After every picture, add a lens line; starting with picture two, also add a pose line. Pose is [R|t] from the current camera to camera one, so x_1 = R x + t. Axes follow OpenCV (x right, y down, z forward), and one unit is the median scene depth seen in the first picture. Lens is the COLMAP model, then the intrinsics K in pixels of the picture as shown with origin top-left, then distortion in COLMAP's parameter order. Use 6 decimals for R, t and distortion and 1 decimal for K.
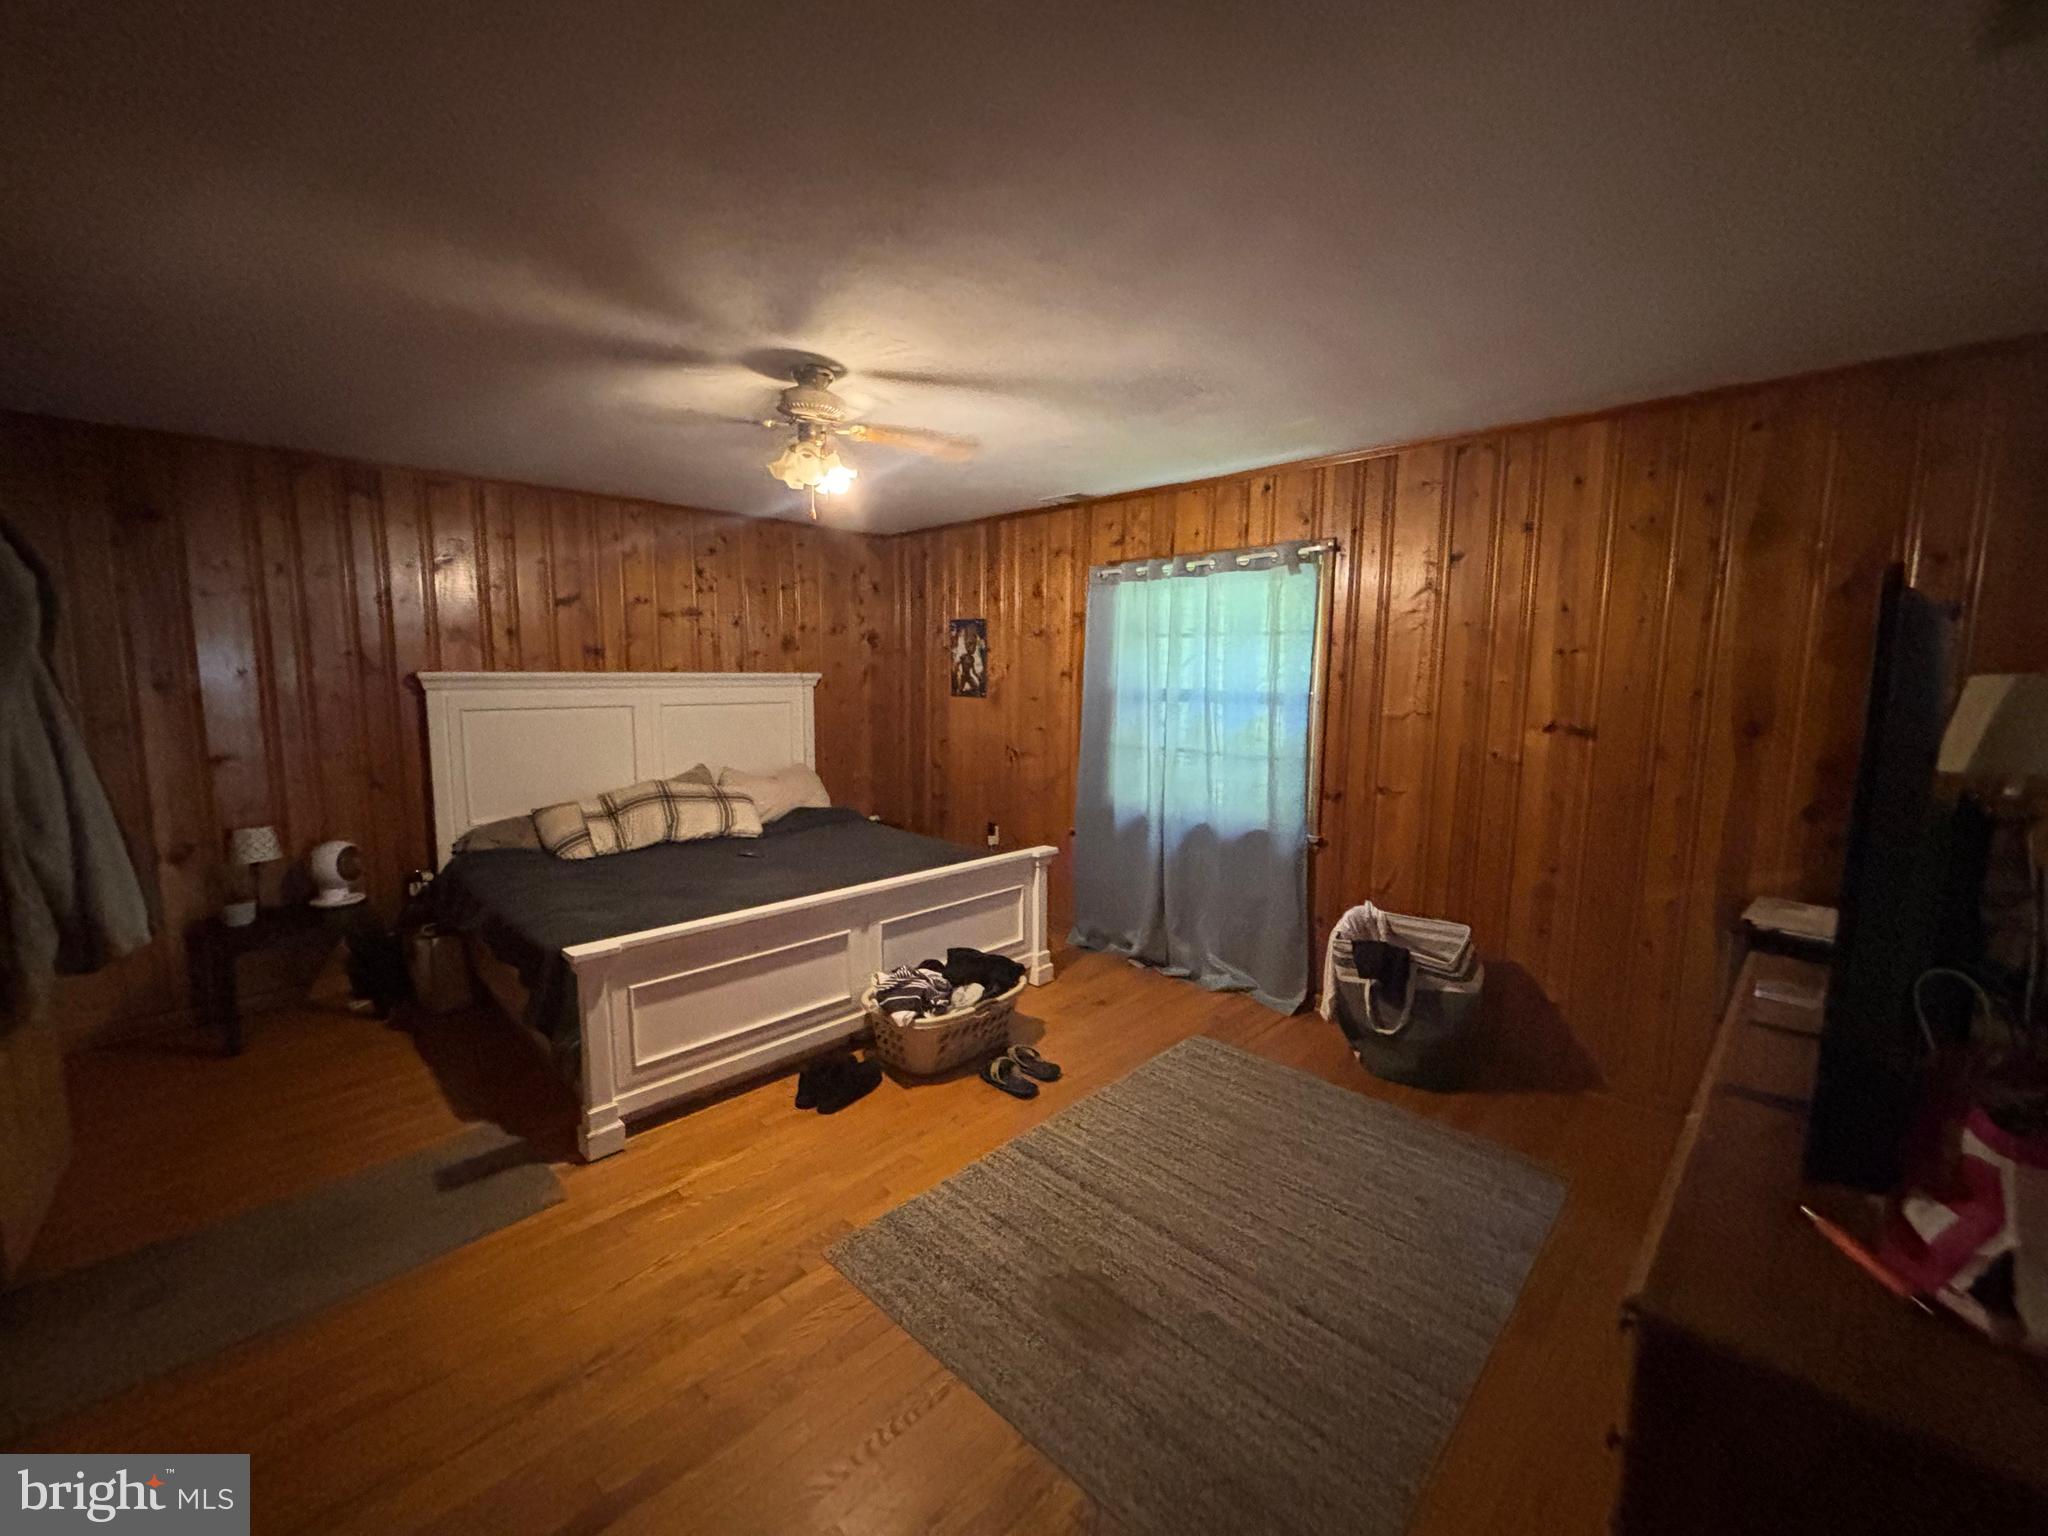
lens RADIAL K [[819.8, 0, 1020.1], [0, 819.8, 763.0], [0, 0, 1]] dist [-0.000609, 0.001117]
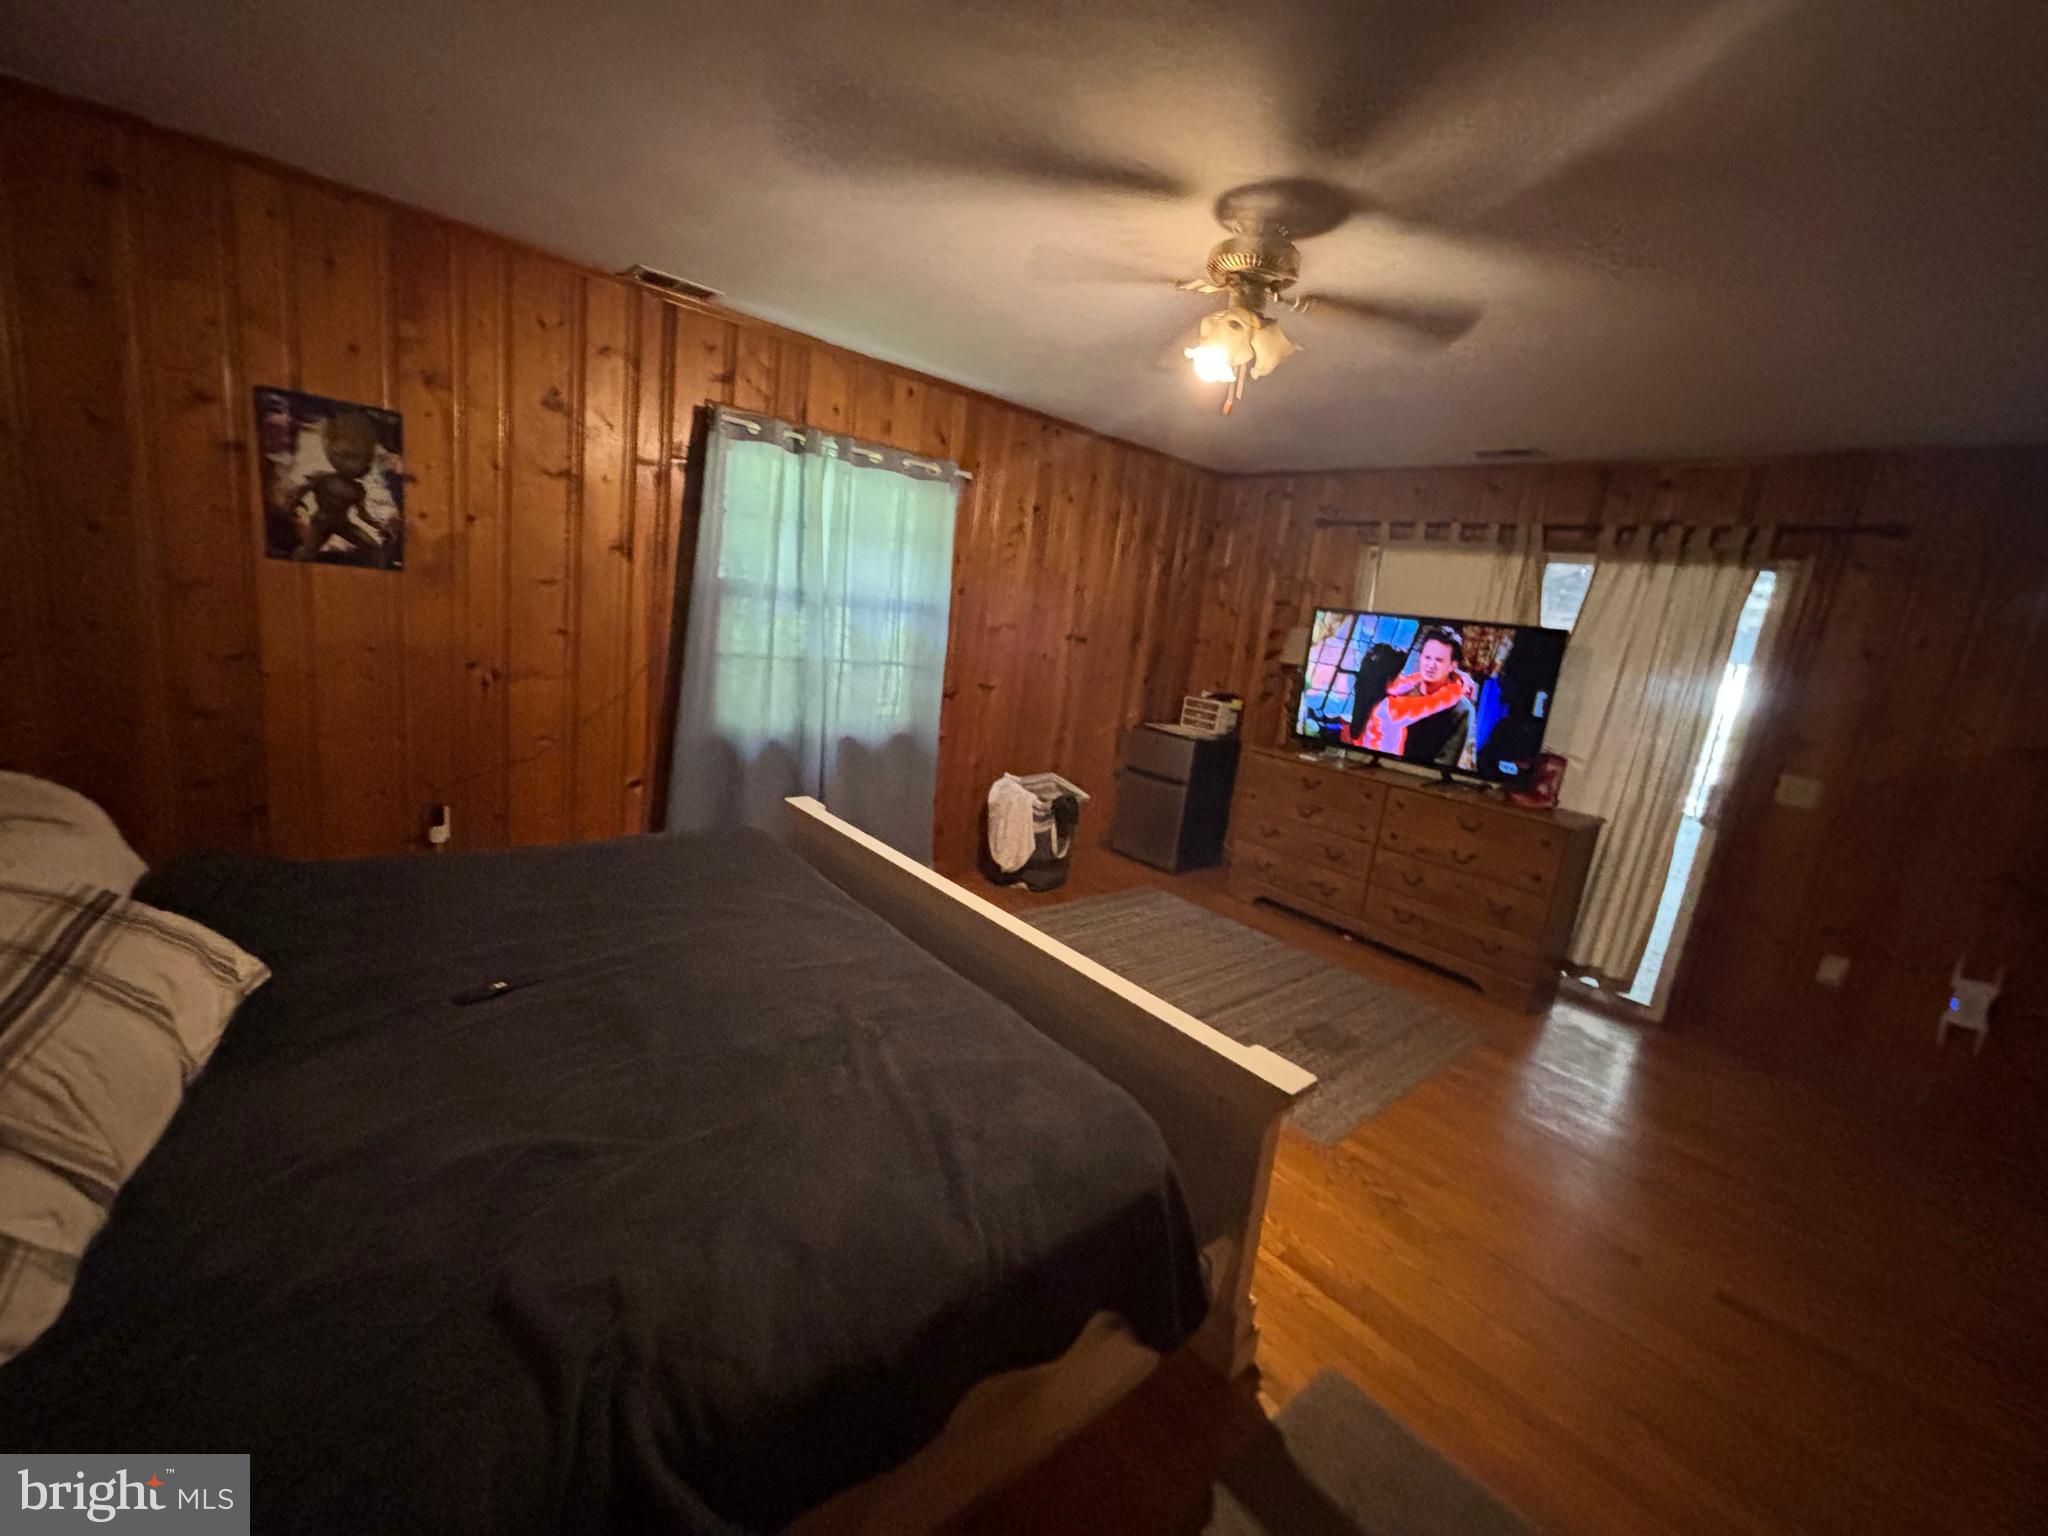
lens RADIAL K [[819.8, 0, 1014.8], [0, 819.8, 768.3], [0, 0, 1]] dist [-0.000609, 0.001117]
pose [[0.098752, -0.192580, 0.976300, -0.611769], [-0.001862, 0.981058, 0.193707, -0.065529], [-0.995110, -0.020947, 0.096522, 0.630316]]
